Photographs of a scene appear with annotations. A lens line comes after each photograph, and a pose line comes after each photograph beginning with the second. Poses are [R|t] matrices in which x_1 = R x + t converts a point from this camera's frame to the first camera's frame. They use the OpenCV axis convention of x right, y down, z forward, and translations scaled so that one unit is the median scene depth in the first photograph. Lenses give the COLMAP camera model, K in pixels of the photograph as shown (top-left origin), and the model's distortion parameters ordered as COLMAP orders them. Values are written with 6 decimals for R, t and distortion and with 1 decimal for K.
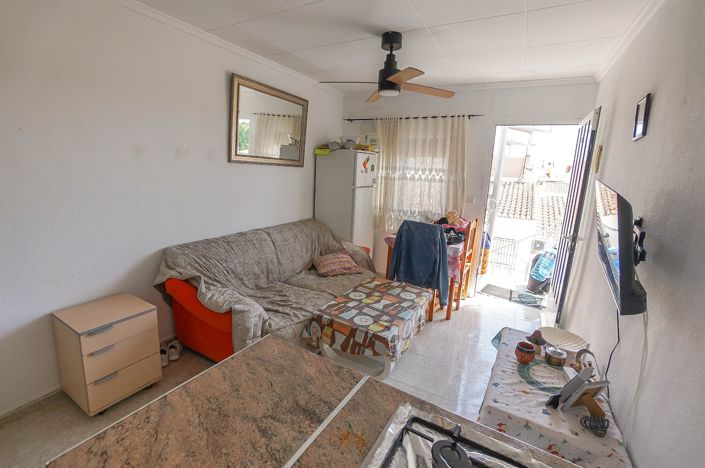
lens RADIAL K [[314.5, 0, 352.5], [0, 314.5, 234.0], [0, 0, 1]] dist [-0.041735, 0.000029]
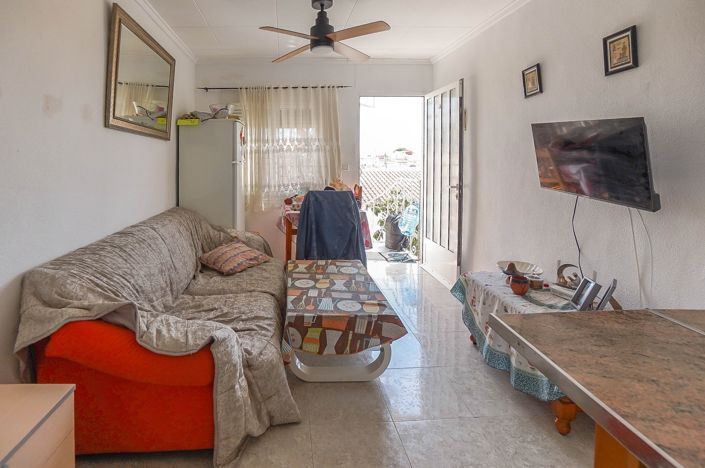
lens RADIAL K [[328.4, 0, 352.5], [0, 328.4, 156.7], [0, 0, 1]] dist [-0.023348, -0.000025]
pose [[0.856780, -0.064516, 0.511630, -0.223718], [0.154052, 0.978860, -0.134543, 0.005927], [-0.492134, 0.194092, 0.848606, 0.117975]]
